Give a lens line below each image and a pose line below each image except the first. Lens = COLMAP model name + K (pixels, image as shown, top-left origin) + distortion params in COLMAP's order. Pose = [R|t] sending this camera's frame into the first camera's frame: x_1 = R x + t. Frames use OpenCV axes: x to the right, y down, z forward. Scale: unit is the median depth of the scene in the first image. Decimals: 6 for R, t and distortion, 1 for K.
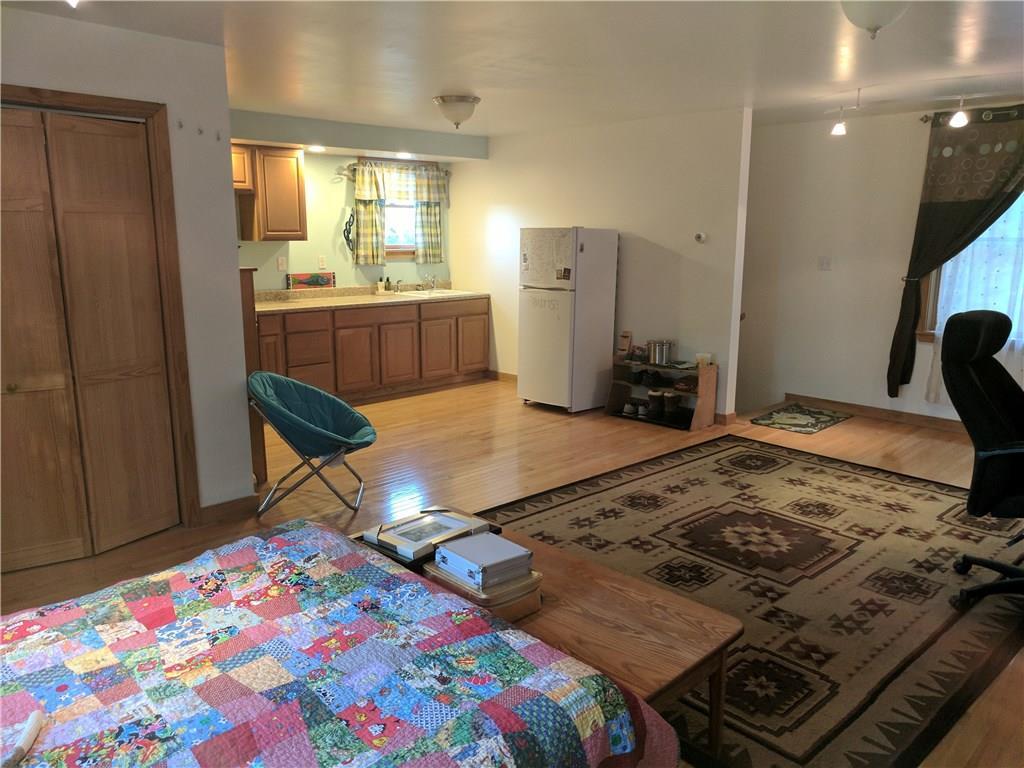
lens RADIAL K [[767.6, 0, 512.3], [0, 767.6, 385.8], [0, 0, 1]] dist [-0.002271, -0.001550]
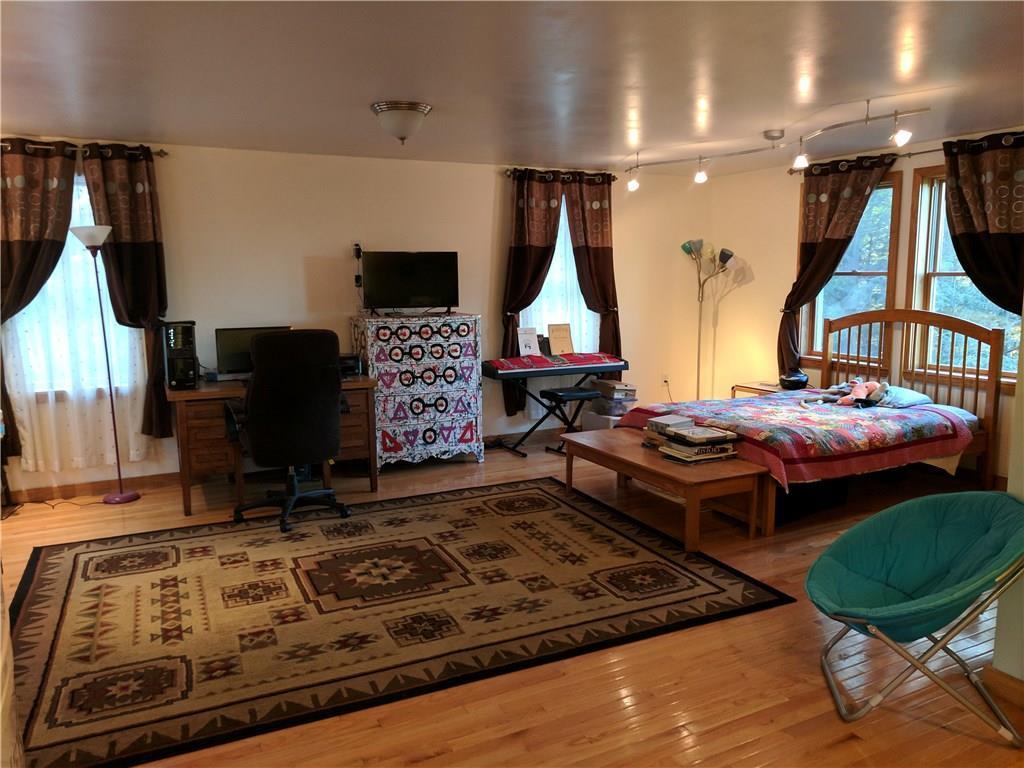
lens RADIAL K [[767.6, 0, 513.6], [0, 767.6, 383.8], [0, 0, 1]] dist [-0.002271, -0.001550]
pose [[-0.956357, -0.037010, 0.289847, -0.131036], [0.062697, 0.942851, 0.327264, -0.336985], [-0.285394, 0.331153, -0.899382, 1.682489]]
